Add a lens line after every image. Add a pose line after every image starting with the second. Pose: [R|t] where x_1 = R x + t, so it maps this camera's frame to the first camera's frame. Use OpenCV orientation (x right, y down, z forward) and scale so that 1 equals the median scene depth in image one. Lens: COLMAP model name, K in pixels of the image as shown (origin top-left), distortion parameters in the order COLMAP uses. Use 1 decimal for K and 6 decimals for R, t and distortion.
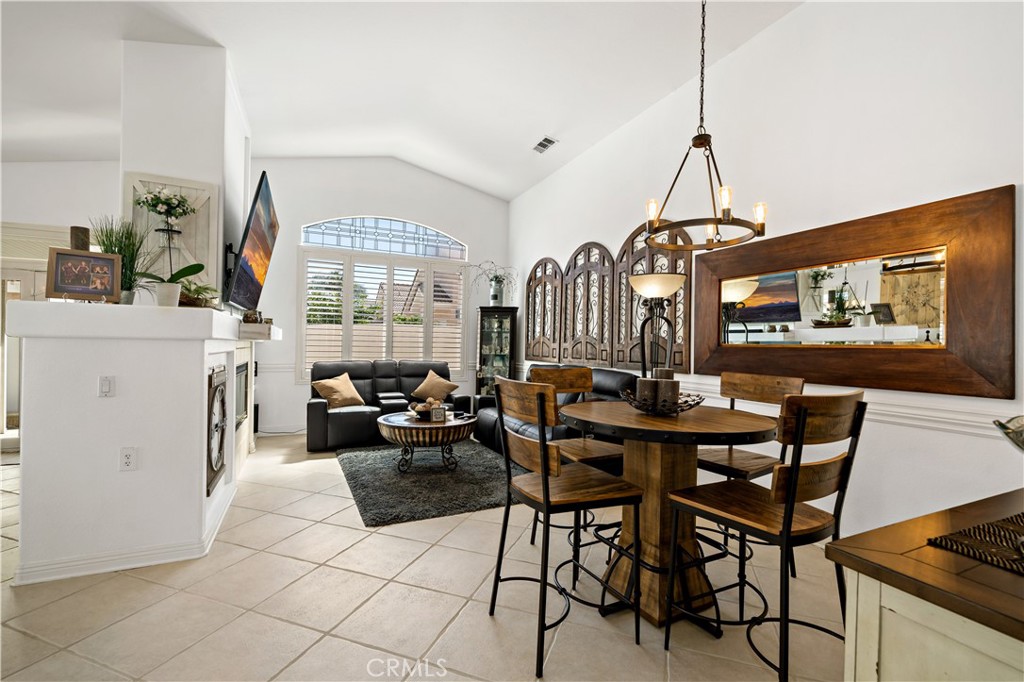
lens RADIAL K [[446.9, 0, 489.1], [0, 446.9, 341.5], [0, 0, 1]] dist [0.003486, -0.001115]
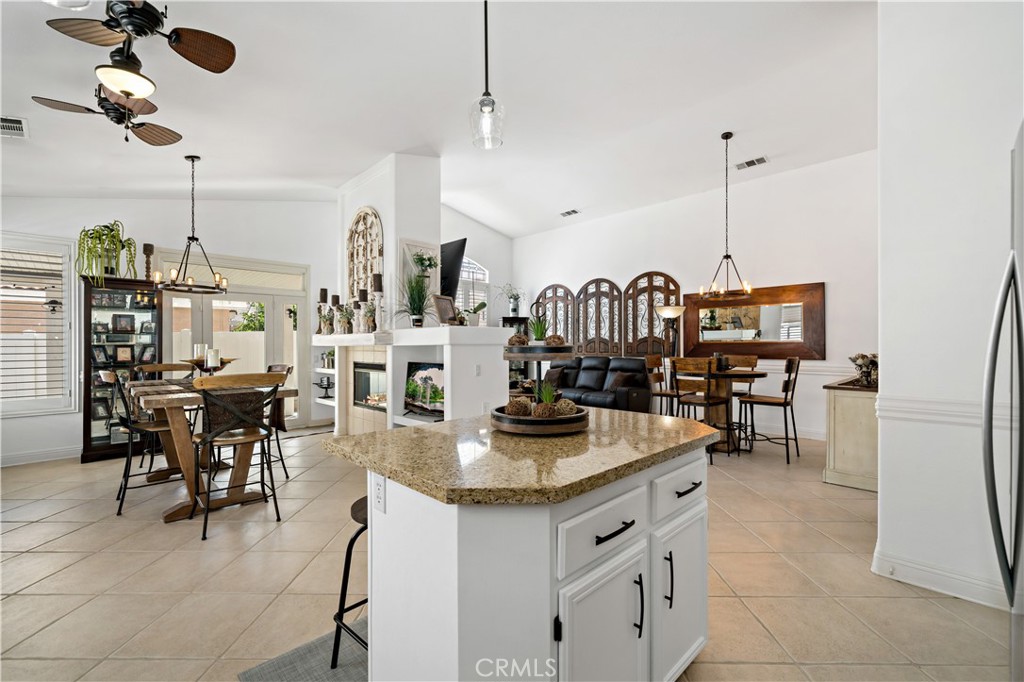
lens RADIAL K [[446.9, 0, 492.0], [0, 446.9, 344.6], [0, 0, 1]] dist [0.003486, -0.001115]
pose [[0.946485, -0.019957, 0.322129, -0.643897], [0.016996, 0.999784, 0.012003, -0.013725], [-0.322299, -0.005886, 0.946620, -0.369568]]
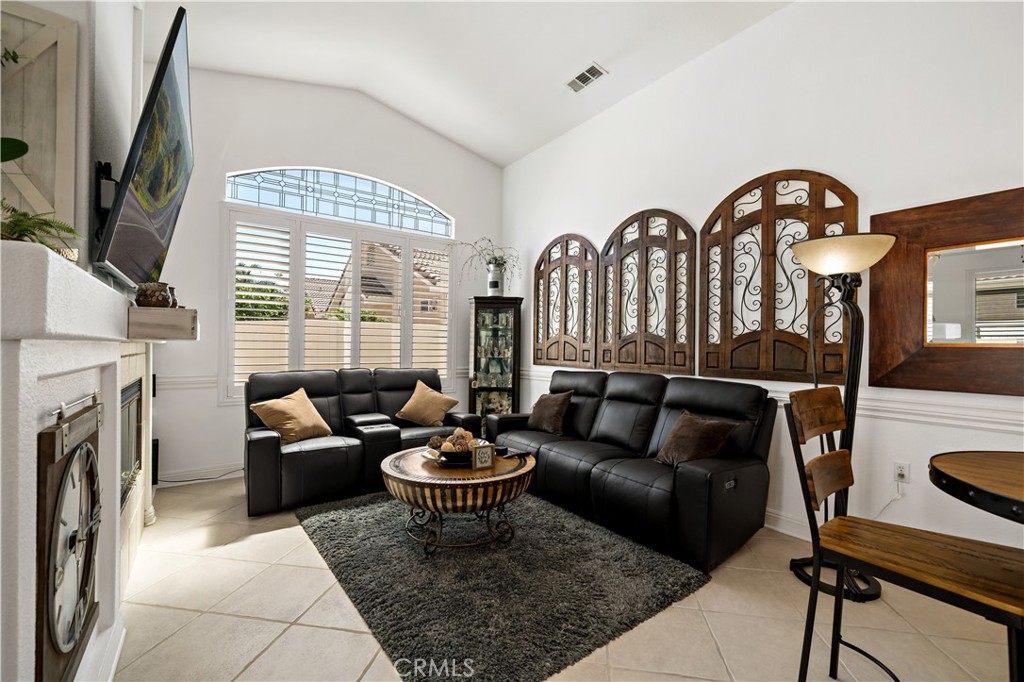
lens RADIAL K [[446.9, 0, 493.0], [0, 446.9, 343.0], [0, 0, 1]] dist [0.003486, -0.001115]
pose [[0.982889, -0.005117, 0.184130, -0.173507], [0.004507, 0.999983, 0.003733, -0.000023], [-0.184146, -0.002840, 0.982895, 0.300429]]
